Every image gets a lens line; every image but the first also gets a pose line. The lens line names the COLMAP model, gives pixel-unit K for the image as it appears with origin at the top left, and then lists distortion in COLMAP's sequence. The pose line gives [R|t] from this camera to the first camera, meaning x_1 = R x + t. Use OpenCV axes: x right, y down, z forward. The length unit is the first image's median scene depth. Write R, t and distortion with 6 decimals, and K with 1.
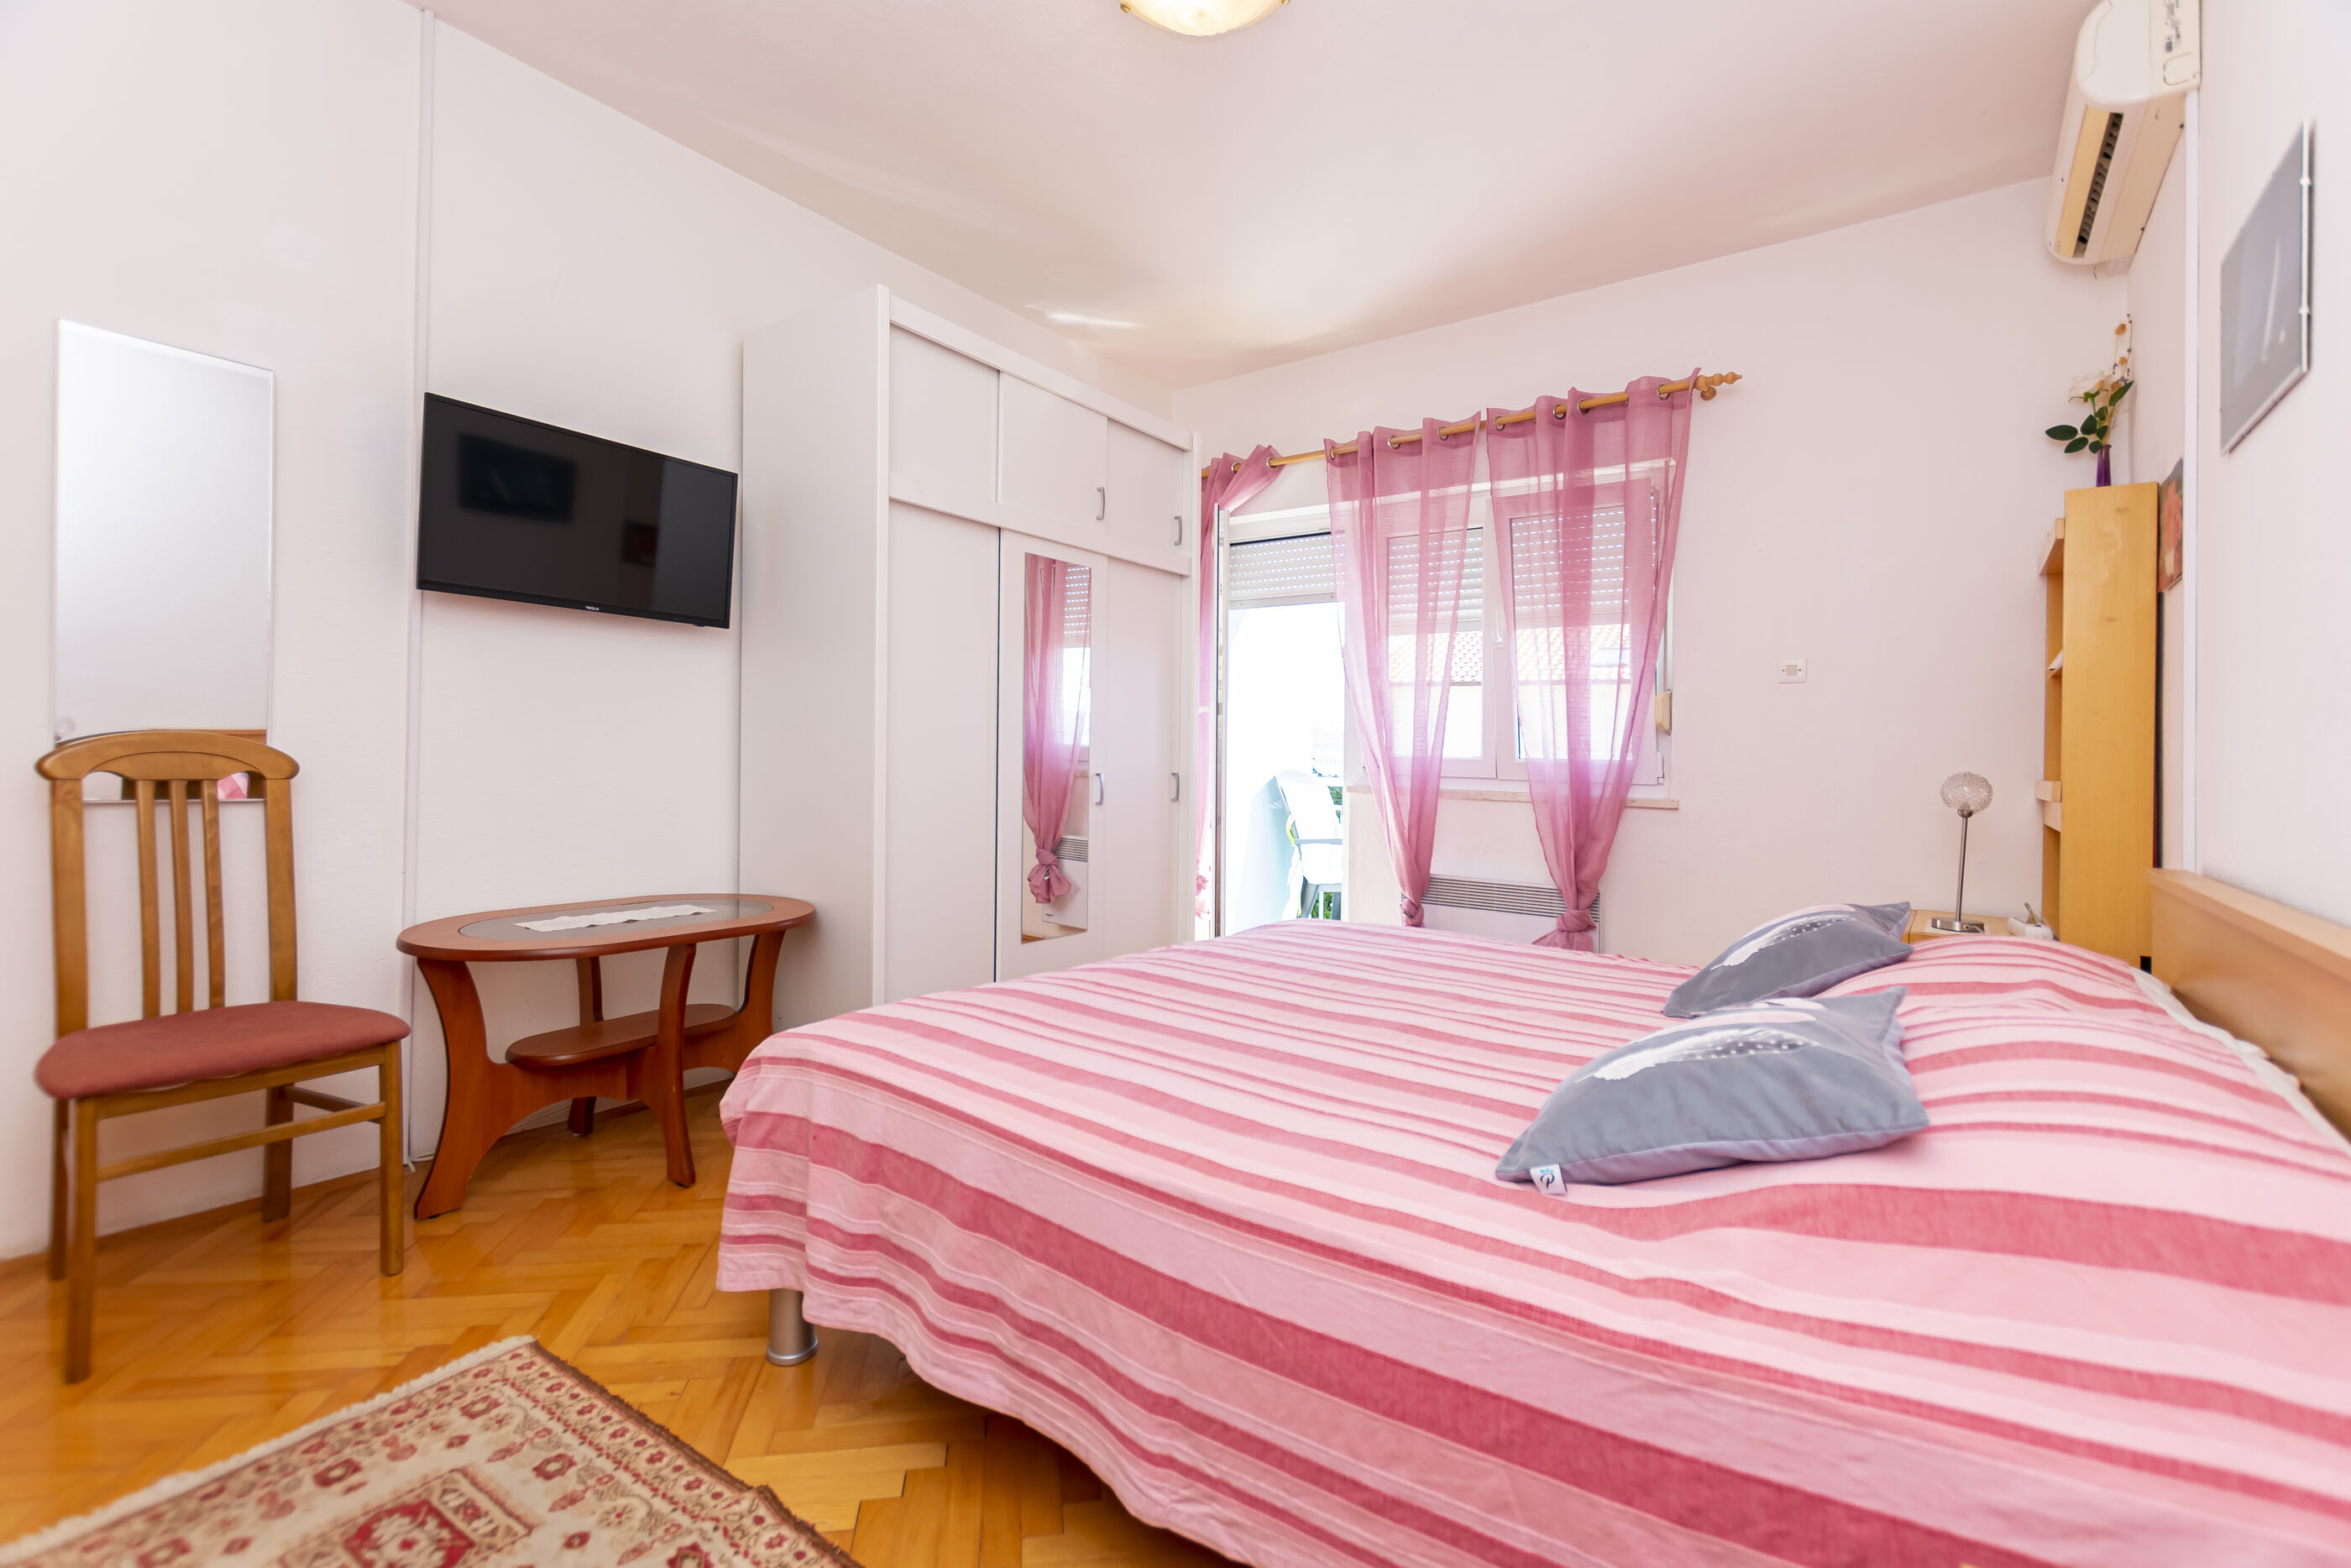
lens RADIAL K [[1025.7, 0, 1163.1], [0, 1025.7, 775.9], [0, 0, 1]] dist [0.002388, 0.001275]
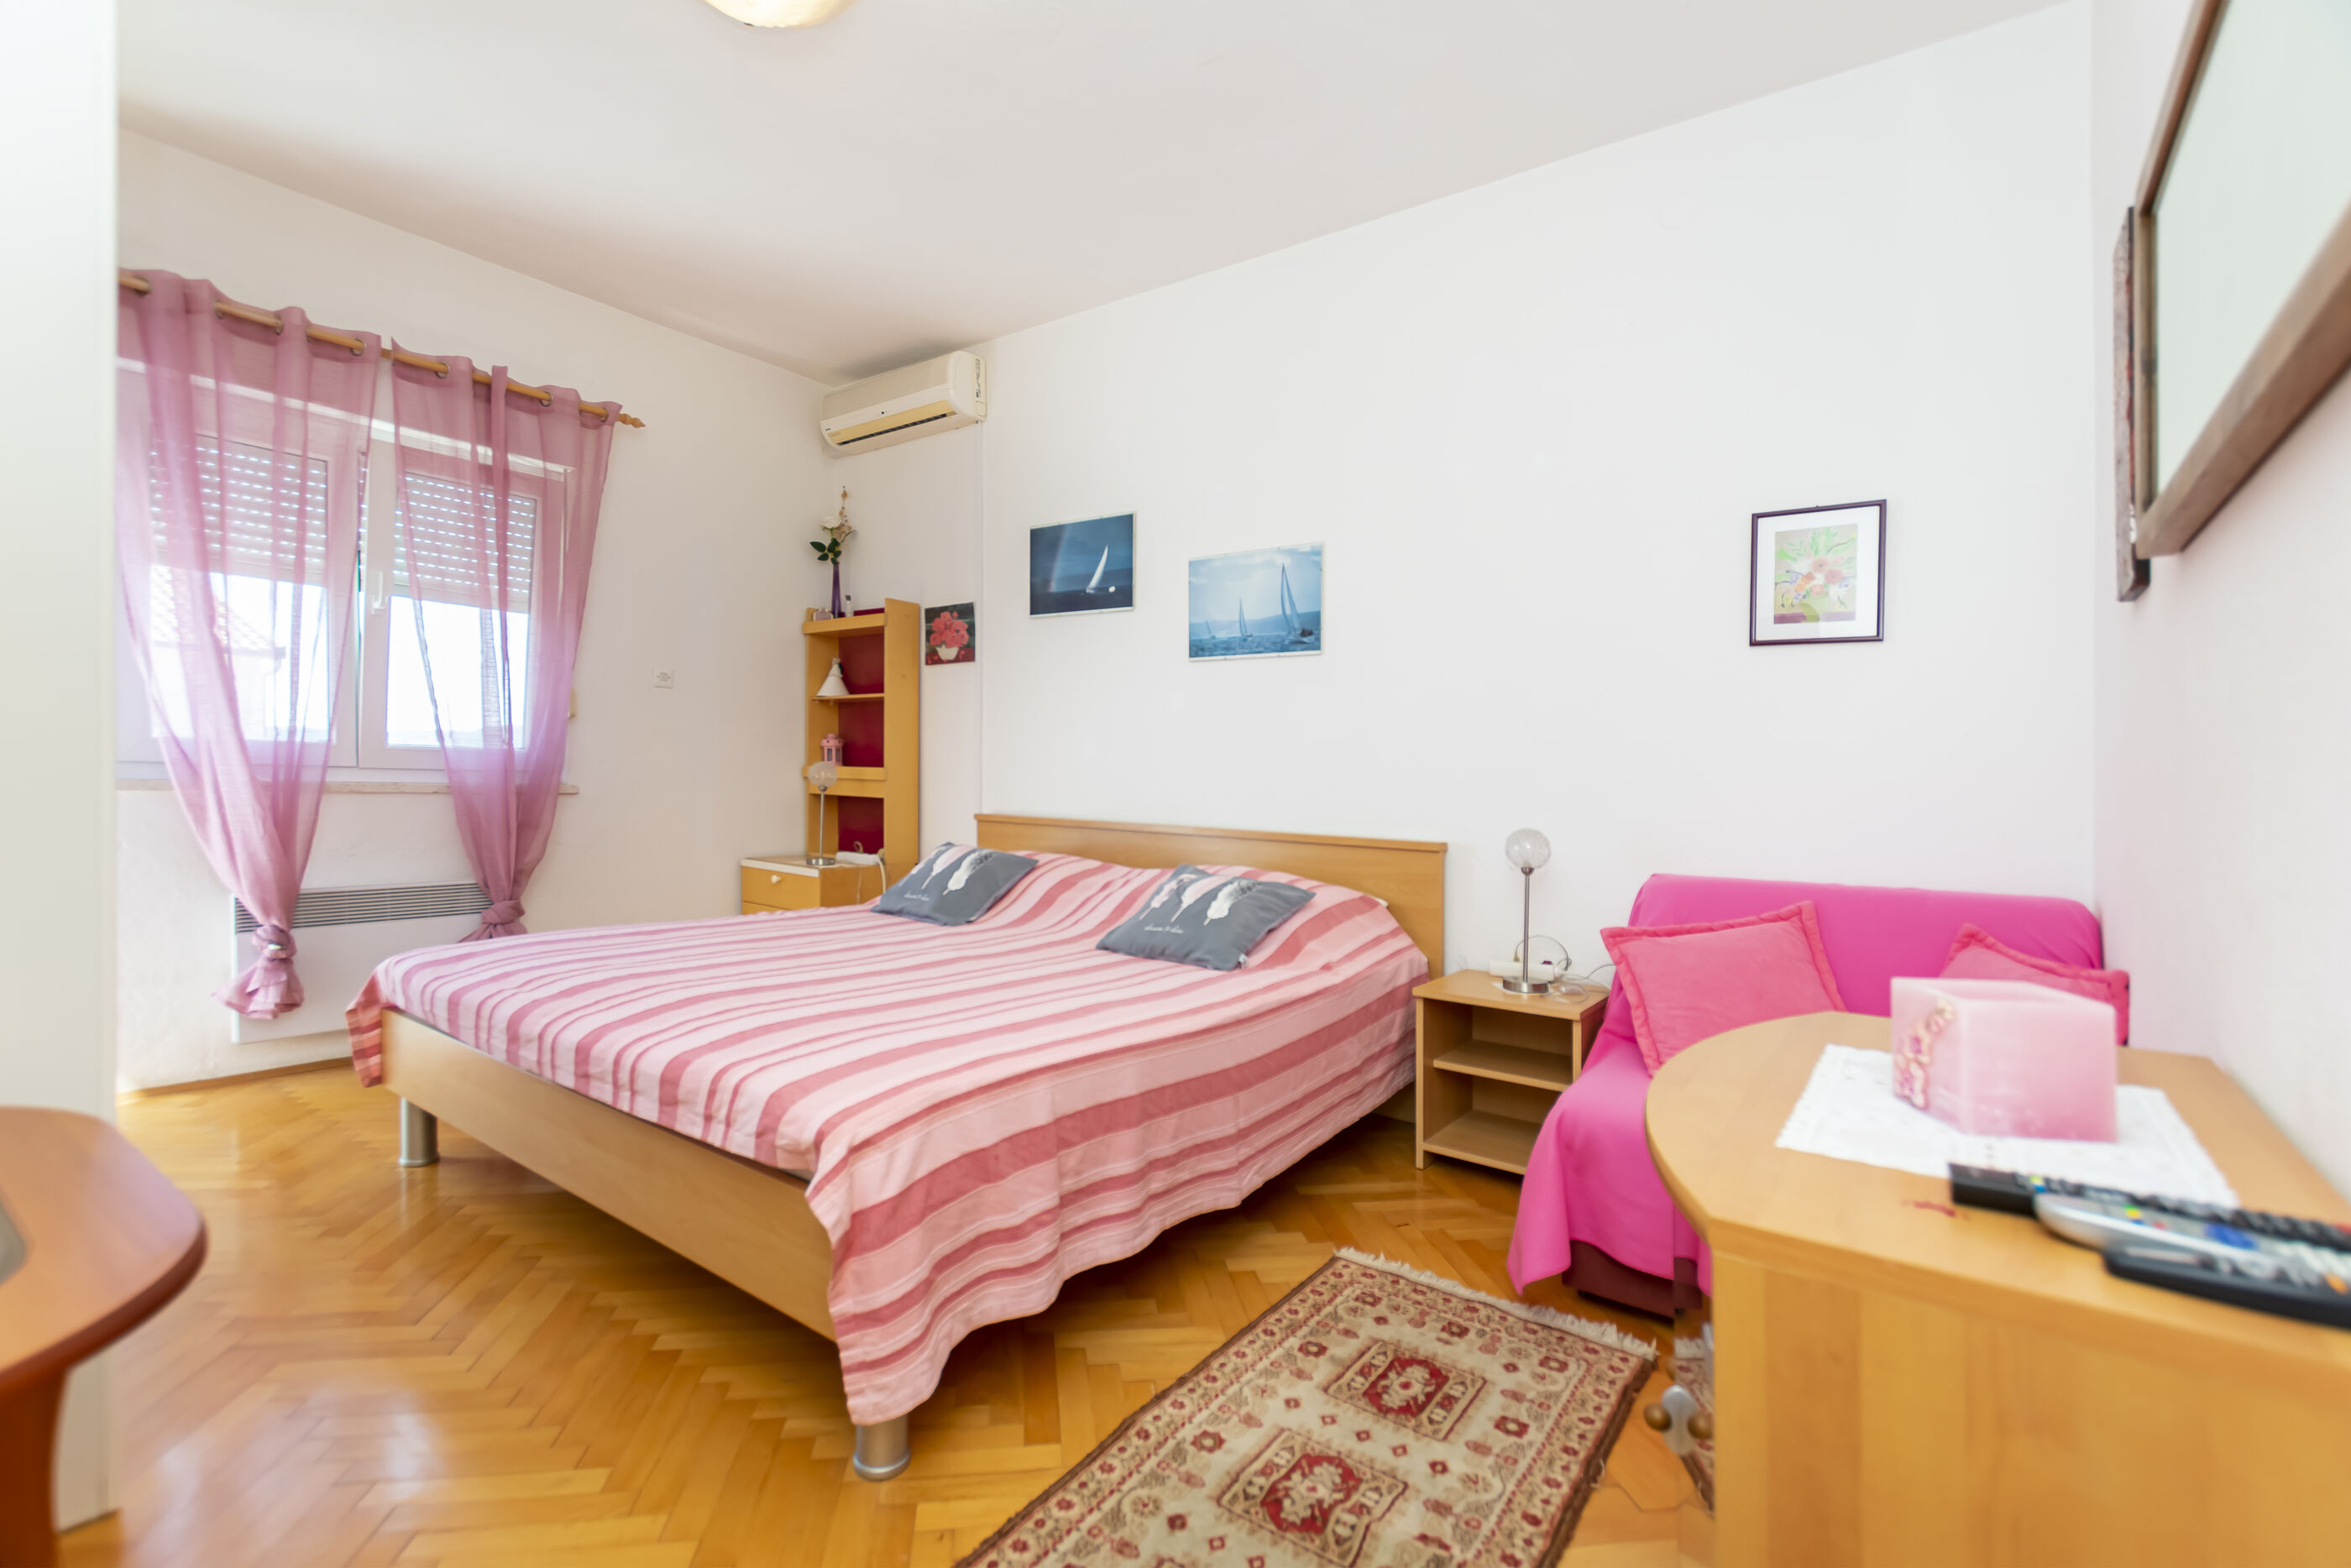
lens RADIAL K [[1025.7, 0, 1163.0], [0, 1025.7, 767.9], [0, 0, 1]] dist [0.002388, 0.001275]
pose [[0.010087, -0.015959, 0.999822, -0.609802], [-0.006489, 0.999851, 0.016025, -0.017516], [-0.999928, -0.006650, 0.009982, 0.385801]]
